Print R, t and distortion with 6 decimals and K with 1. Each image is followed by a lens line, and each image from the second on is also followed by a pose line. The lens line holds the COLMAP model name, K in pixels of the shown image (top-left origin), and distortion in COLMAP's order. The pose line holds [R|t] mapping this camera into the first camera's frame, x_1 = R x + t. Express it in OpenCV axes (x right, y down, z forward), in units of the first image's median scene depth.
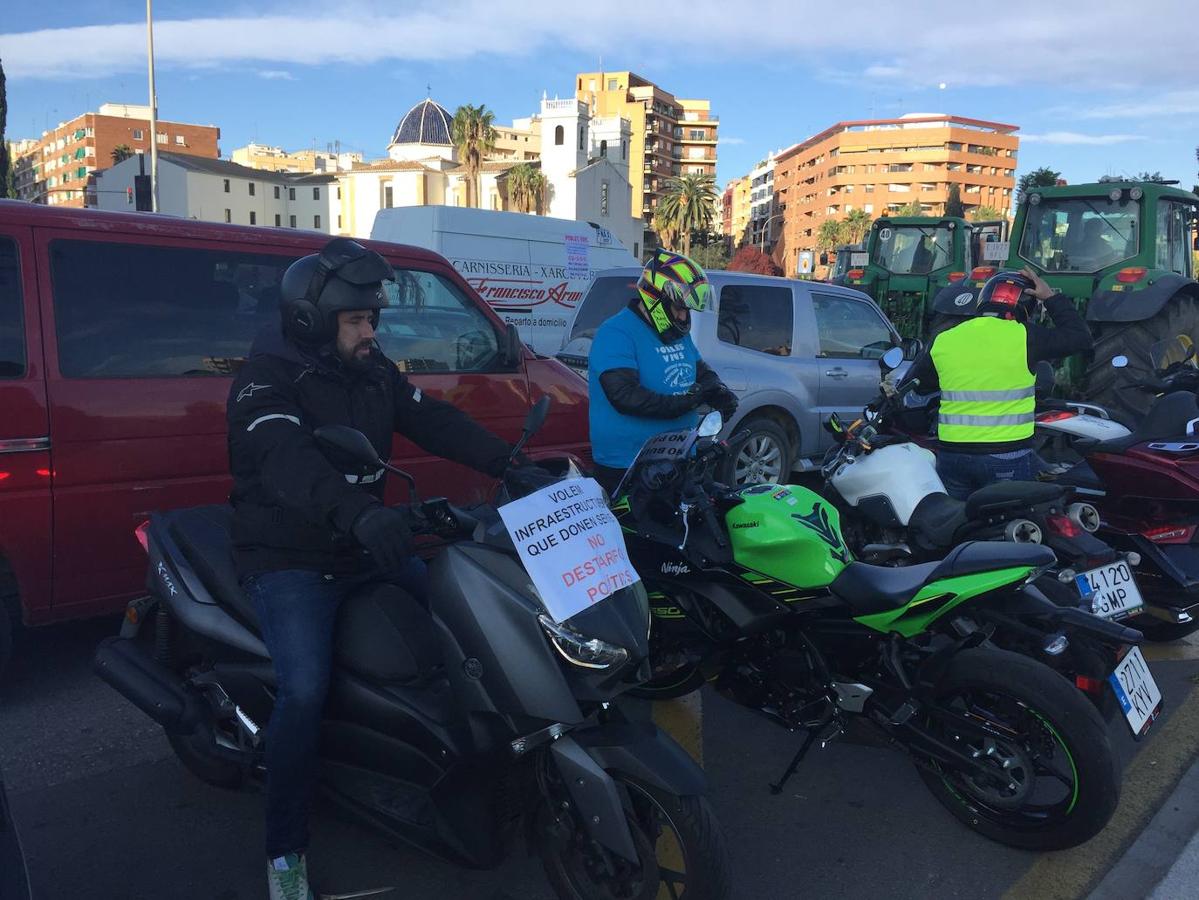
lens RADIAL K [[1066.3, 0, 604.1], [0, 1066.3, 448.7], [0, 0, 1]] dist [0.048835, -0.067859]
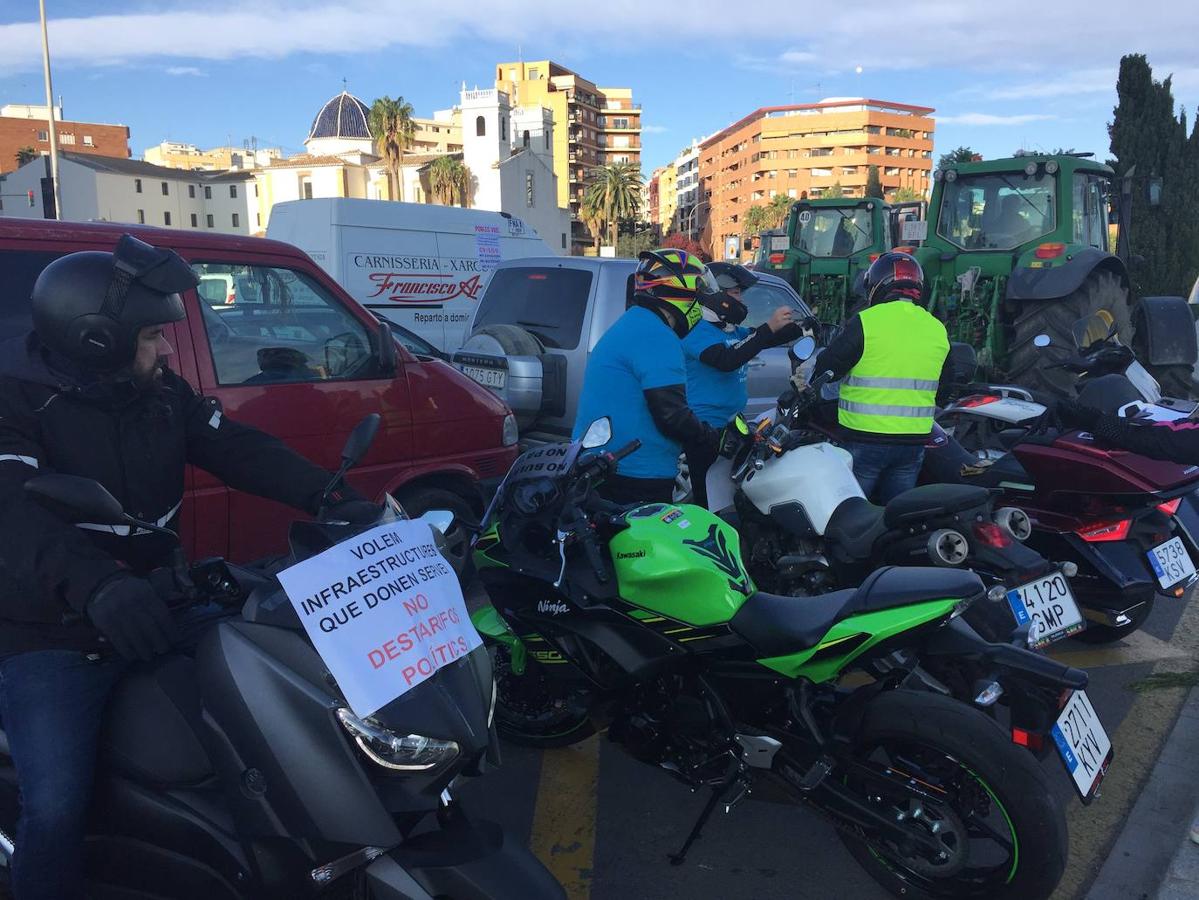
lens RADIAL K [[1066.3, 0, 611.1], [0, 1066.3, 454.5], [0, 0, 1]] dist [0.048835, -0.067859]
pose [[0.997029, -0.040951, 0.065234, 0.046421], [0.040060, 0.999086, 0.014916, -0.015640], [-0.065785, -0.012258, 0.997759, 0.107402]]
